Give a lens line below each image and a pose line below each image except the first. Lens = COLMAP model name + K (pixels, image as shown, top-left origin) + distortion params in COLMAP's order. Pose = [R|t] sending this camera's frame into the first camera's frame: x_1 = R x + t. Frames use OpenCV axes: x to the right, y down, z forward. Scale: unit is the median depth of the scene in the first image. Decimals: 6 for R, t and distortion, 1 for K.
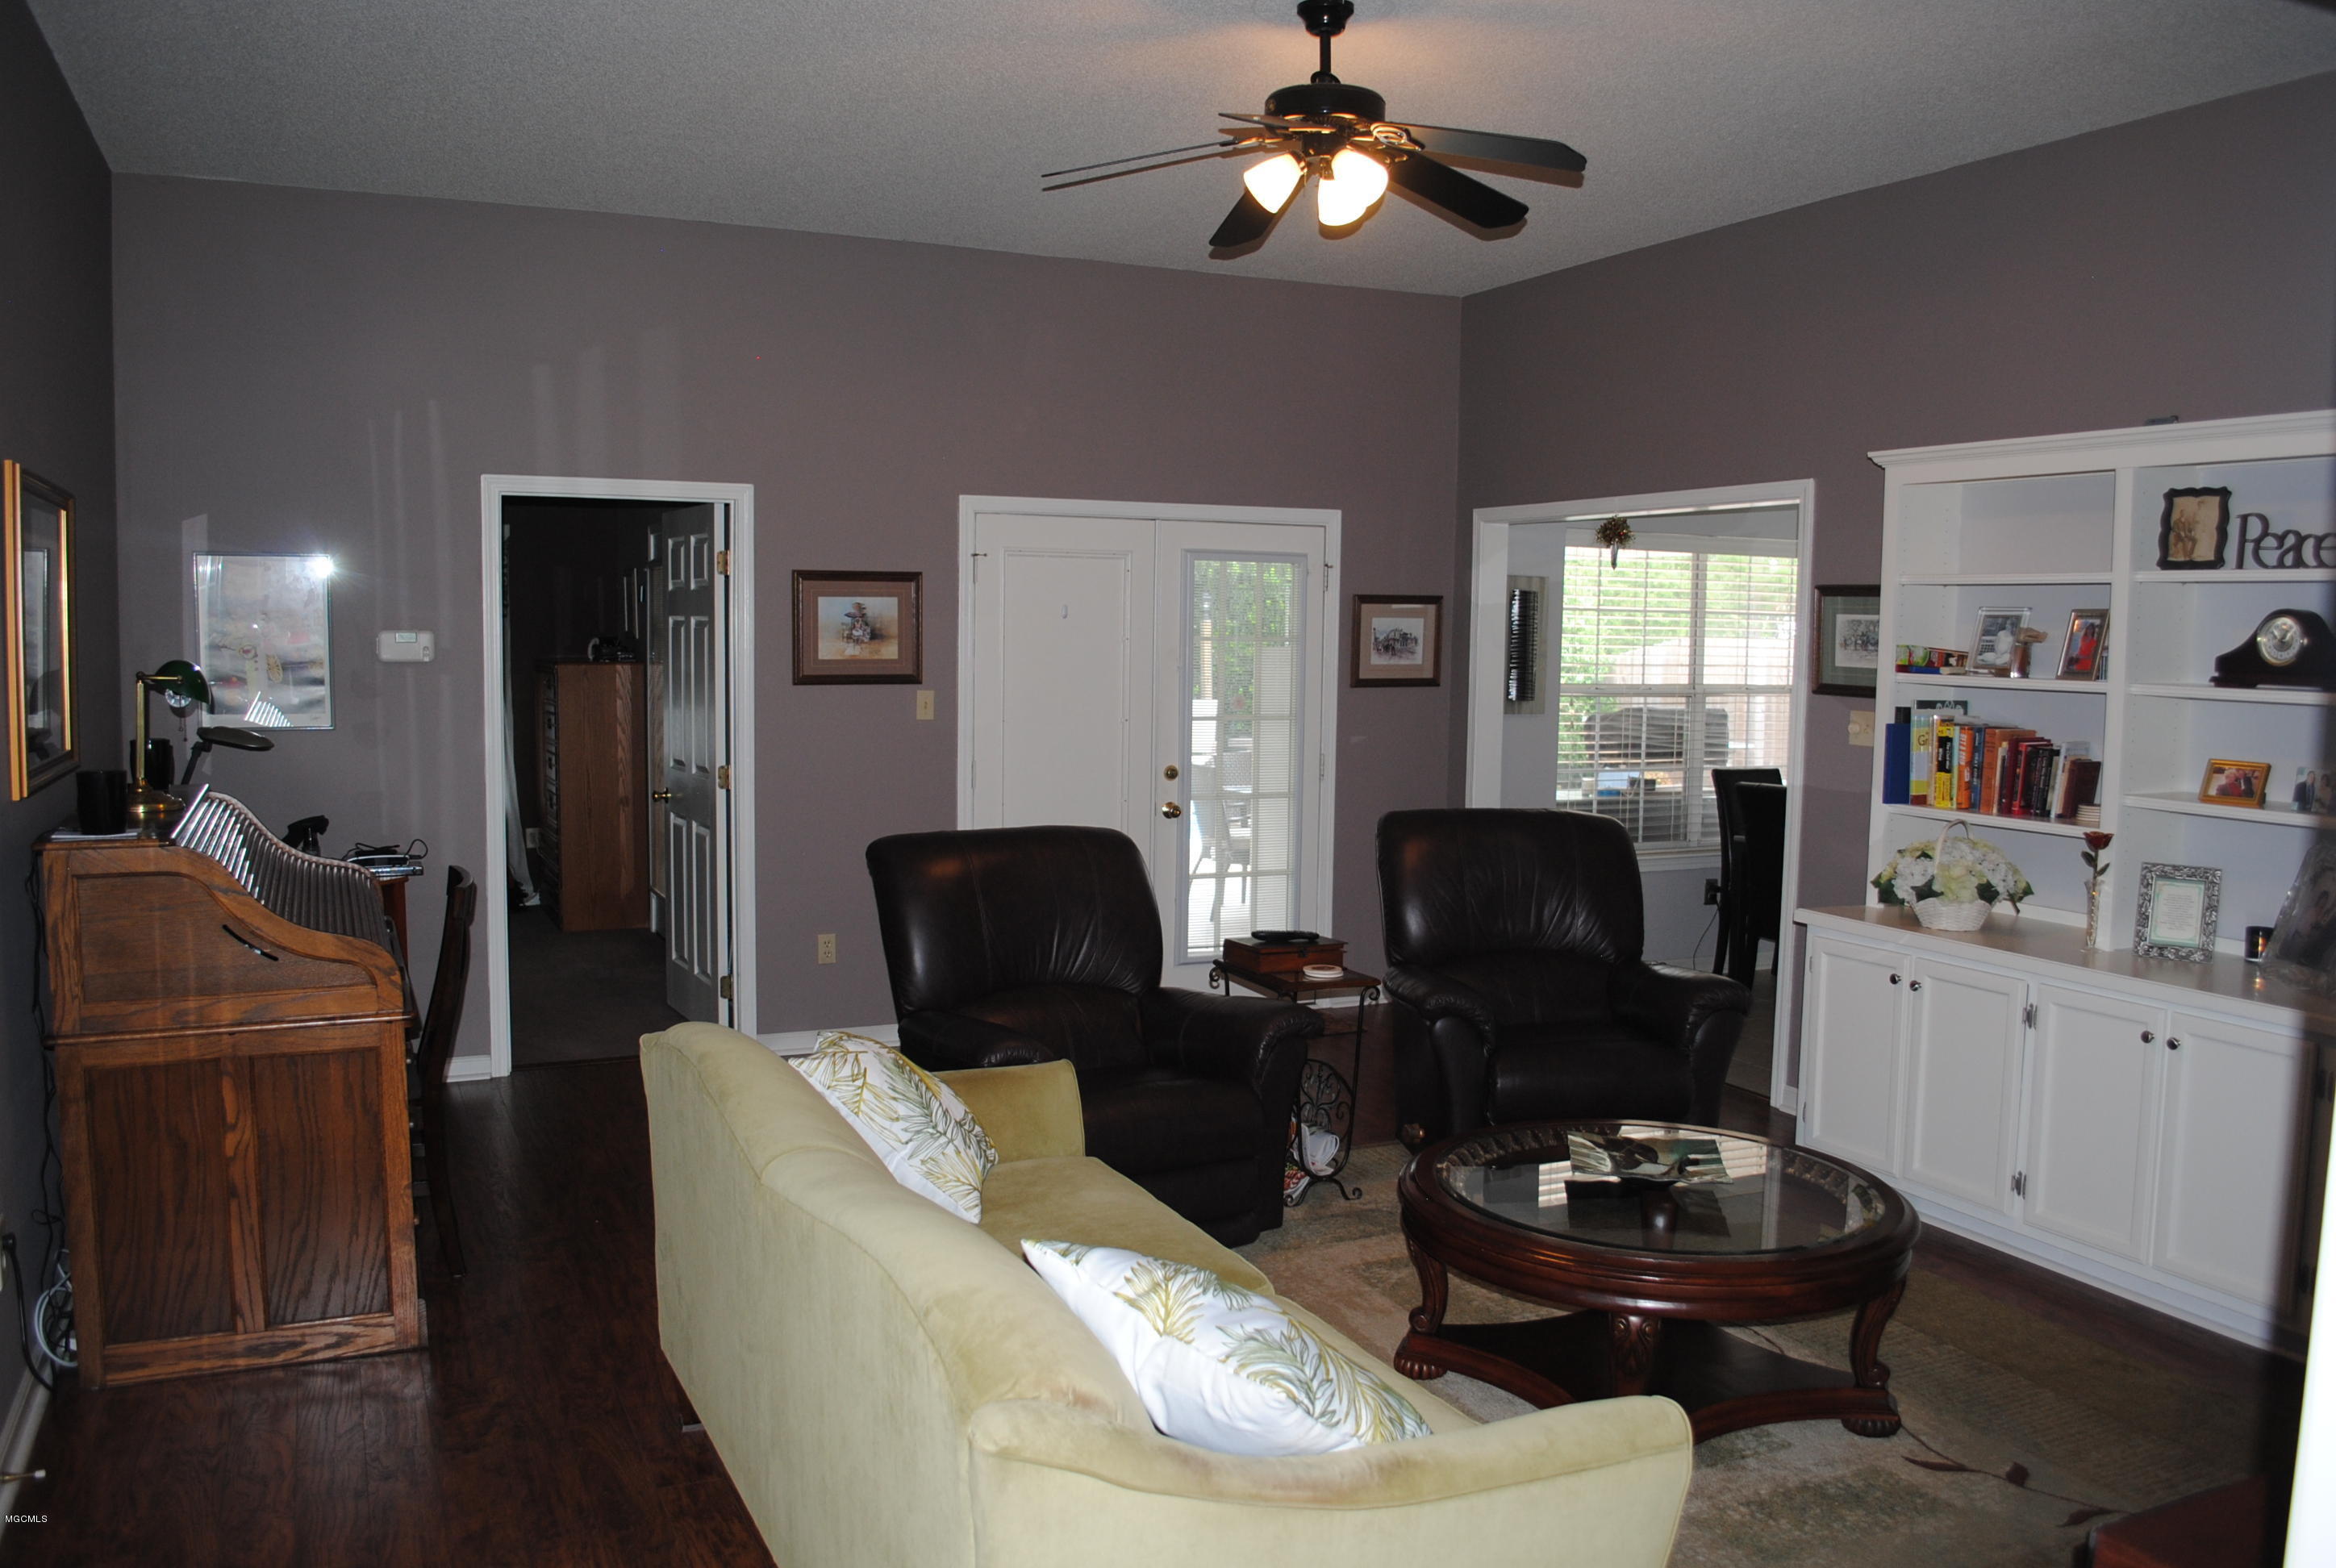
lens RADIAL K [[1848.9, 0, 1180.4], [0, 1848.9, 798.2], [0, 0, 1]] dist [-0.082081, 0.007559]
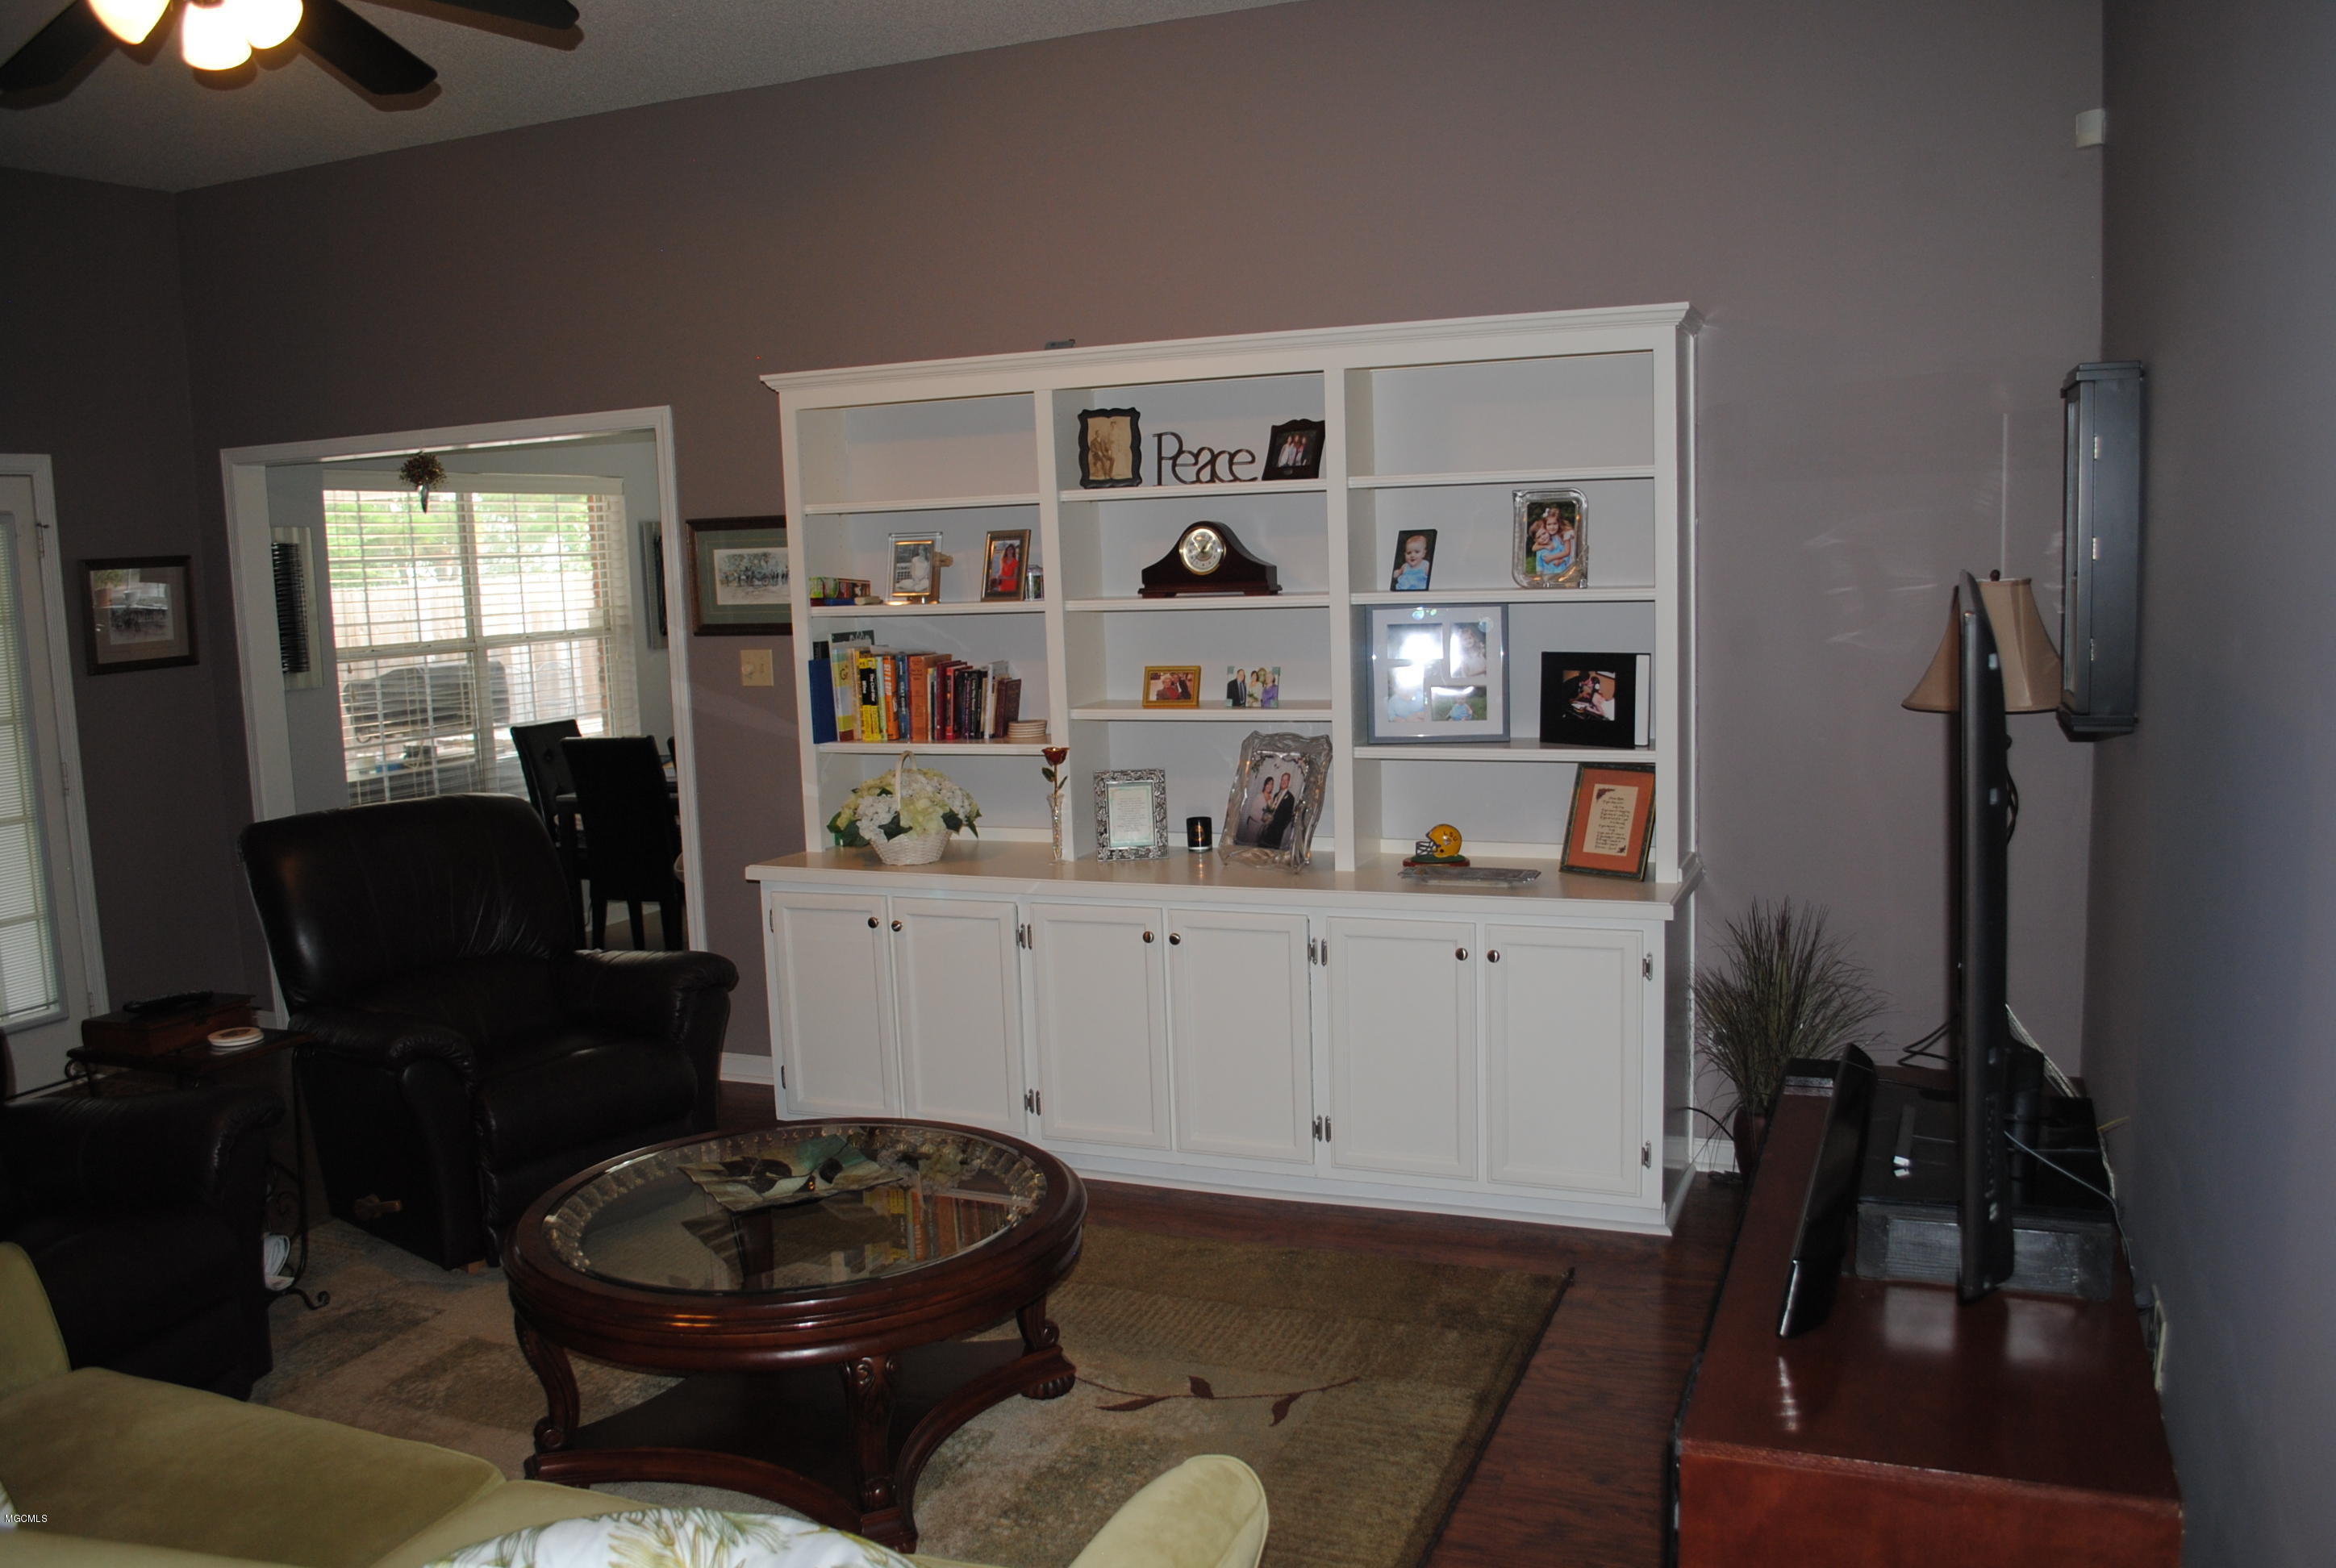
lens RADIAL K [[1848.9, 0, 1180.4], [0, 1848.9, 798.2], [0, 0, 1]] dist [-0.082081, 0.007559]
pose [[0.736119, -0.131641, 0.663927, -0.129548], [0.109171, 0.991153, 0.075480, -0.022466], [-0.667990, 0.016919, 0.743978, 0.163363]]
